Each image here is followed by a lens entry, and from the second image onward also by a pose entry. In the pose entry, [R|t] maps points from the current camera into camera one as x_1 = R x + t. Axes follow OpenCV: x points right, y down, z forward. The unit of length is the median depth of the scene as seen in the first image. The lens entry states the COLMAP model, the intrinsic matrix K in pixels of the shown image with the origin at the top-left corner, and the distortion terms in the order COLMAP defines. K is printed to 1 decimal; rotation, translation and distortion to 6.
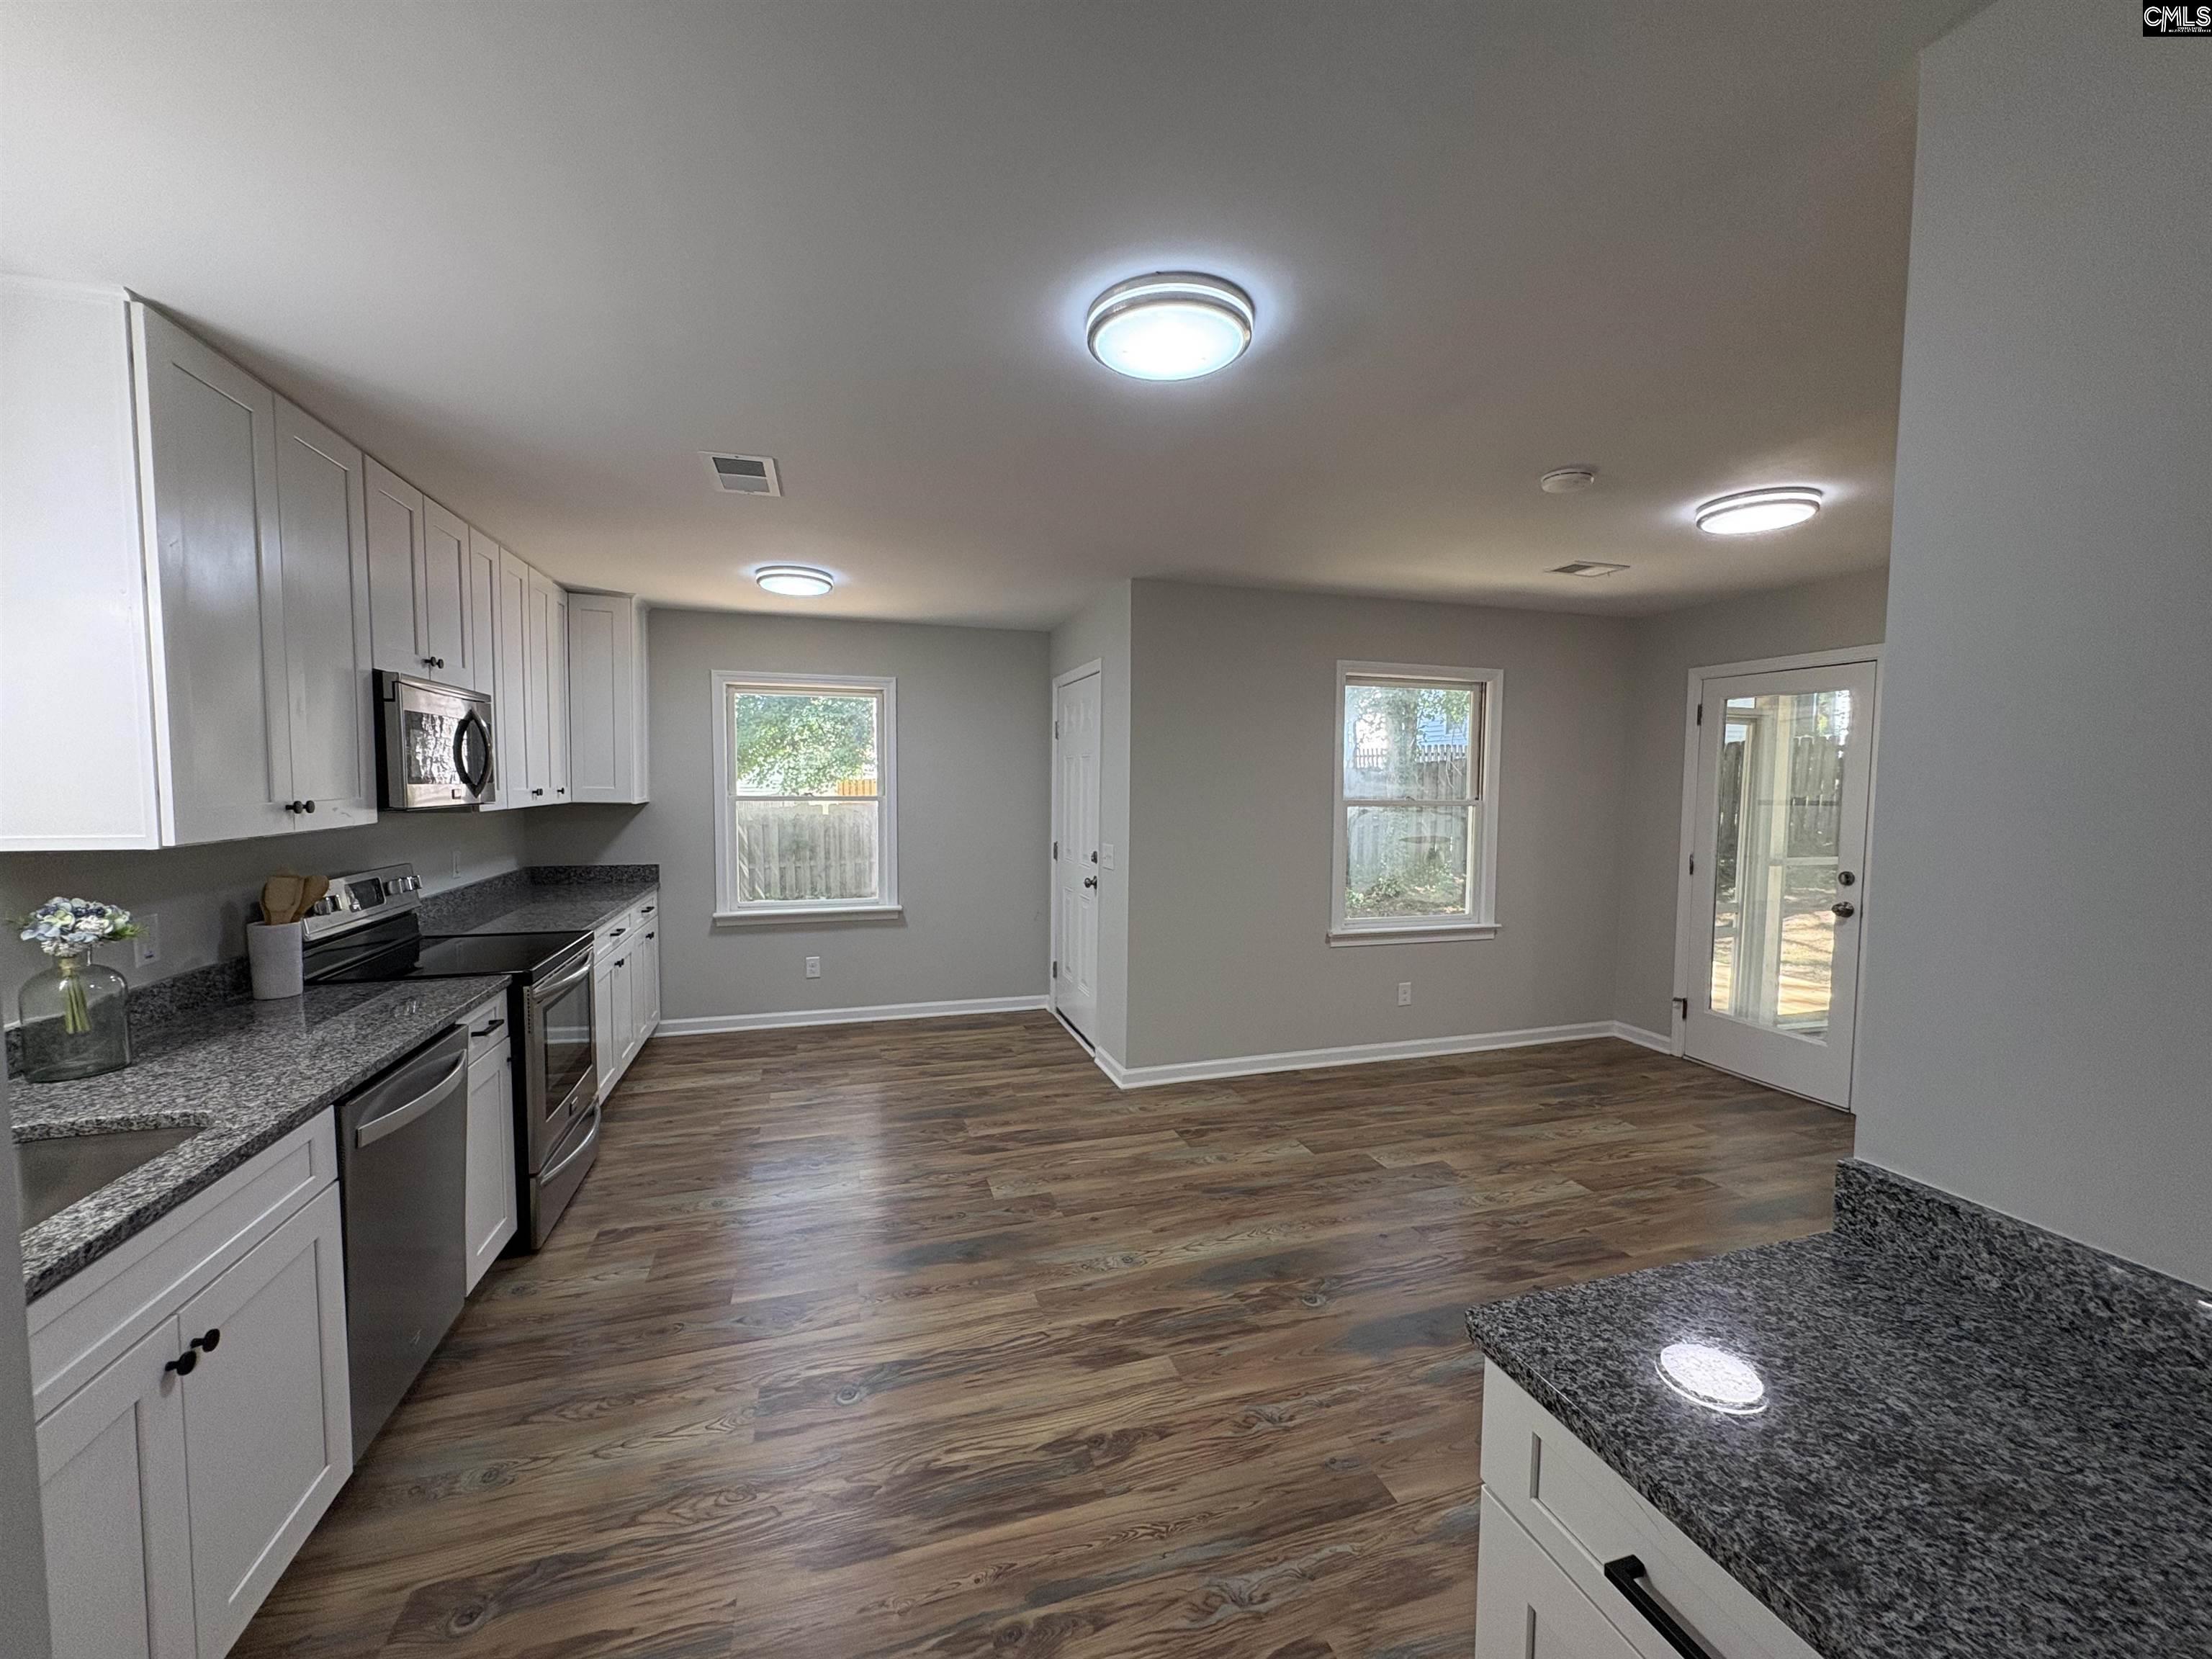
lens RADIAL K [[880.6, 0, 1110.7], [0, 880.6, 830.3], [0, 0, 1]] dist [-0.000074, 0.000006]
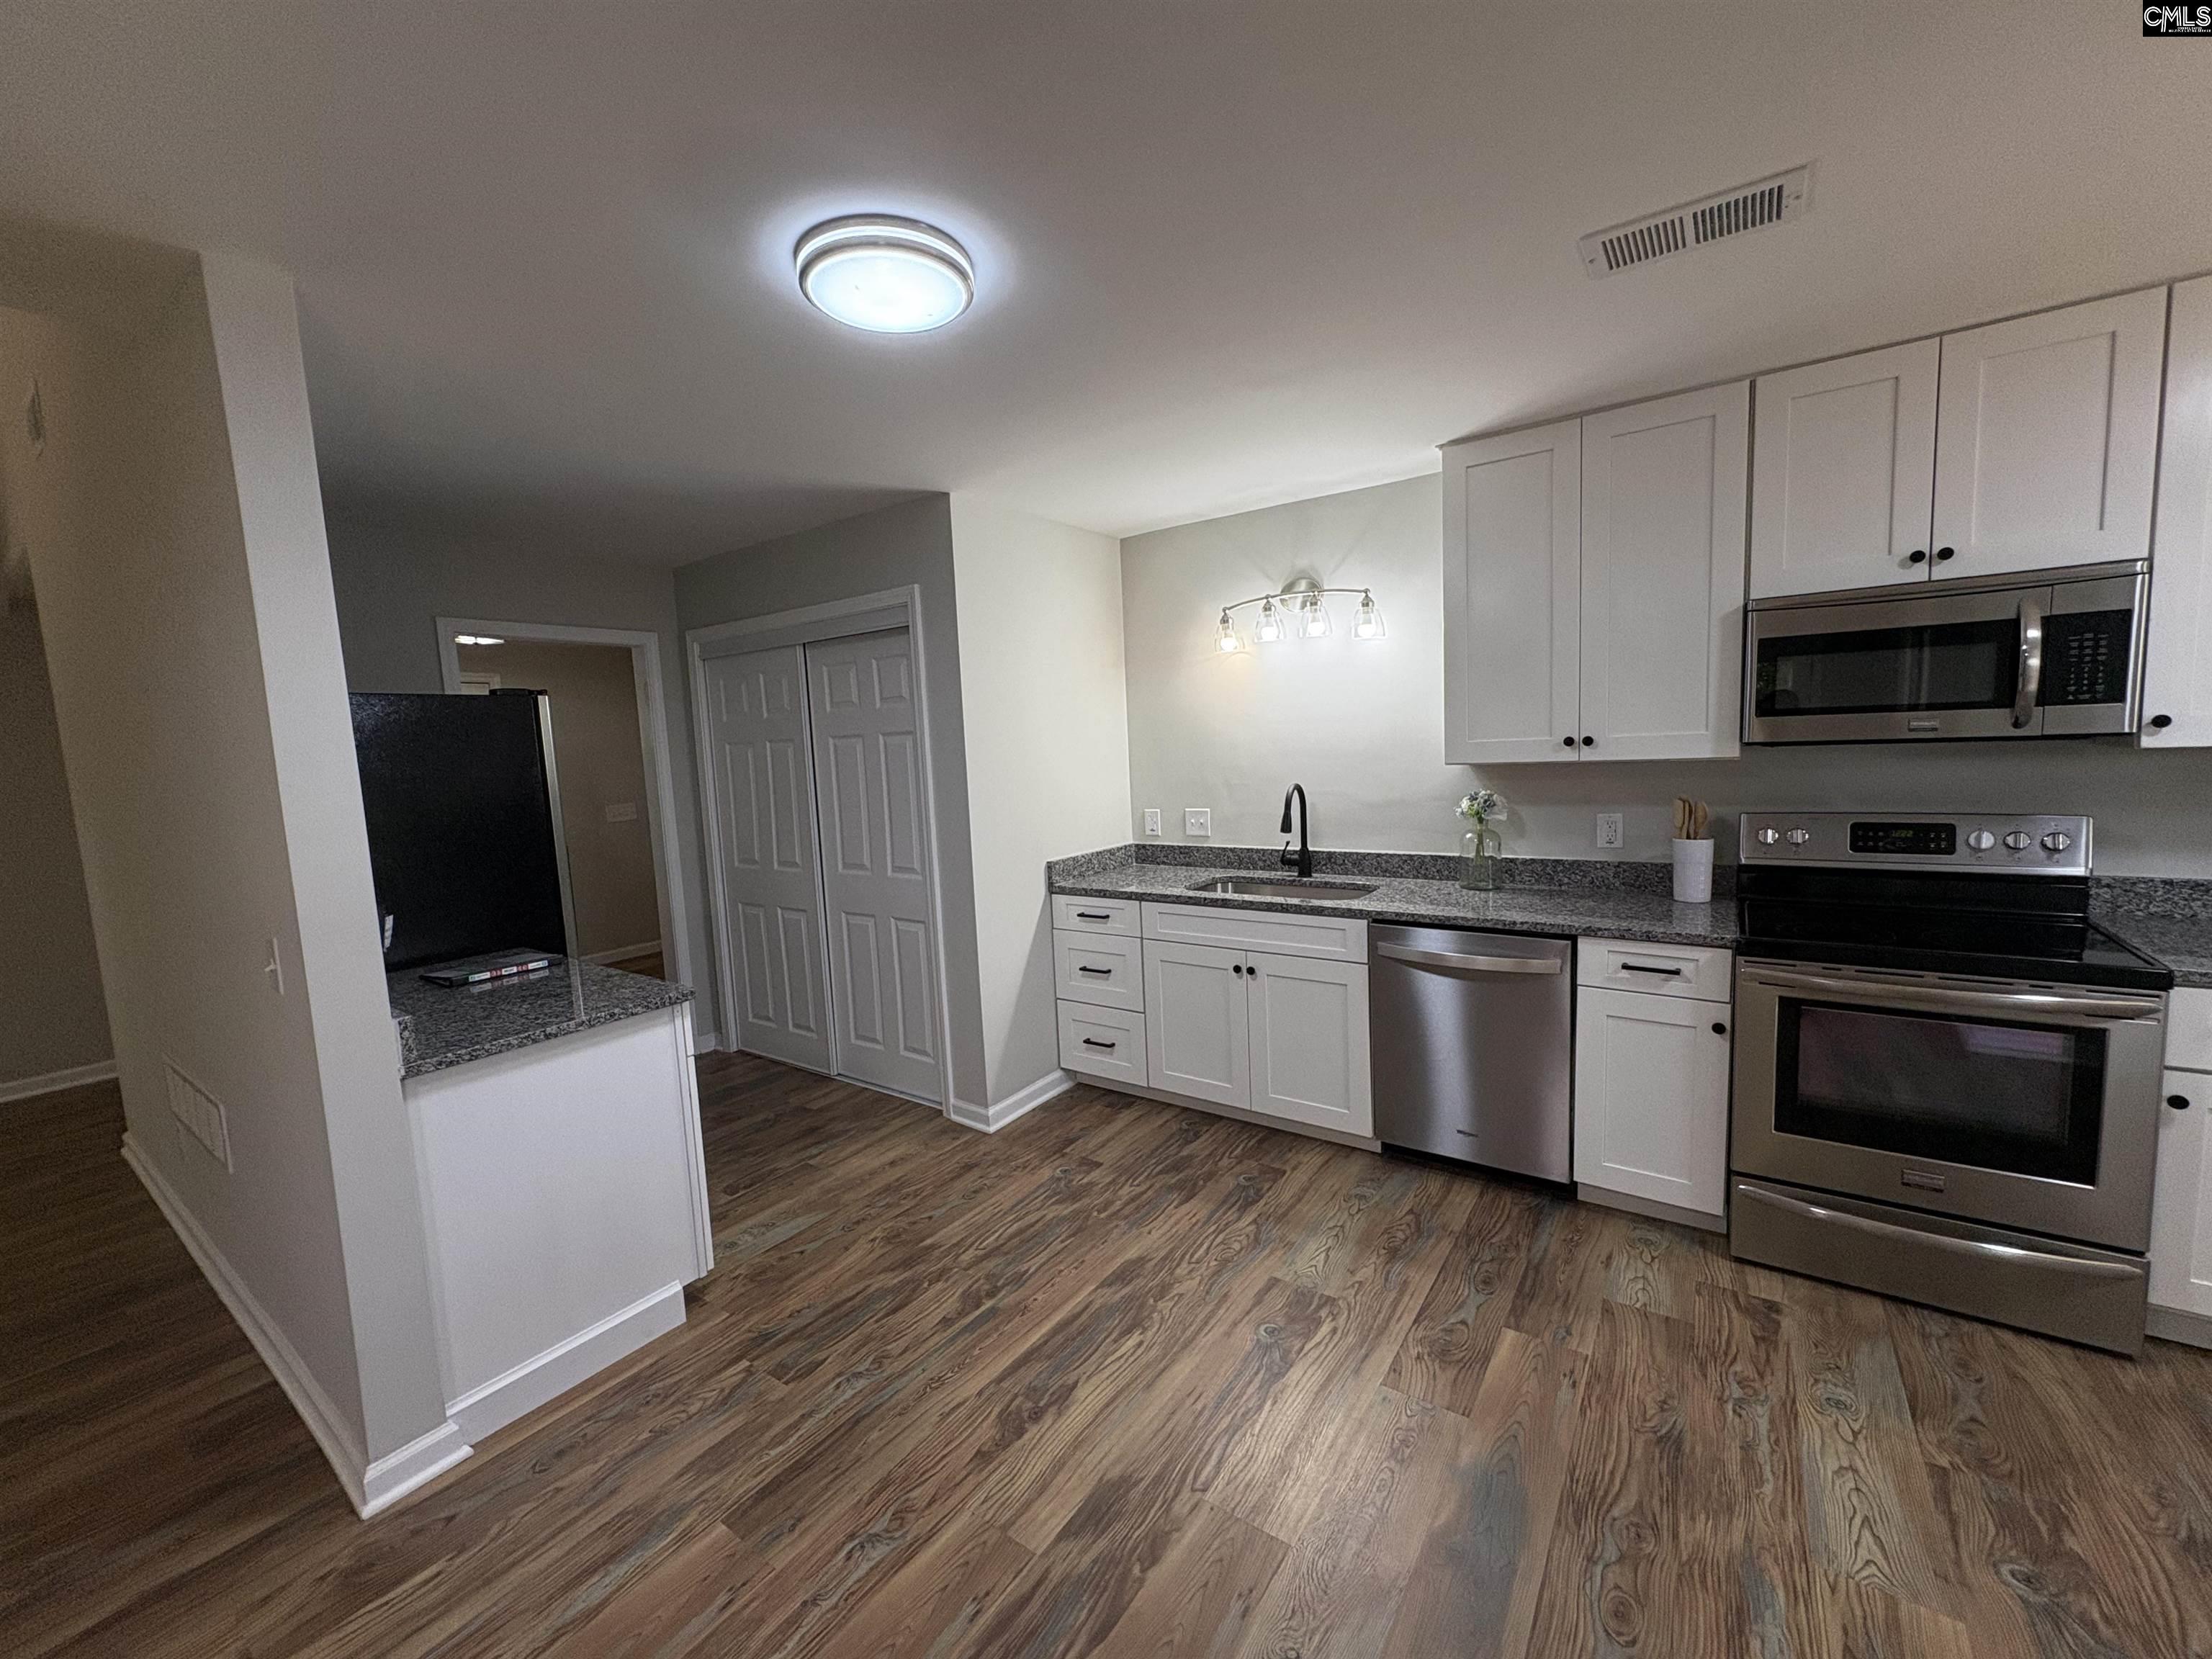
lens RADIAL K [[880.6, 0, 1110.7], [0, 880.6, 830.3], [0, 0, 1]] dist [-0.000074, 0.000006]
pose [[-0.798423, 0.093090, -0.594857, 0.447369], [0.005505, 0.989063, 0.147391, -0.102746], [0.602071, 0.114405, -0.790204, 1.767651]]
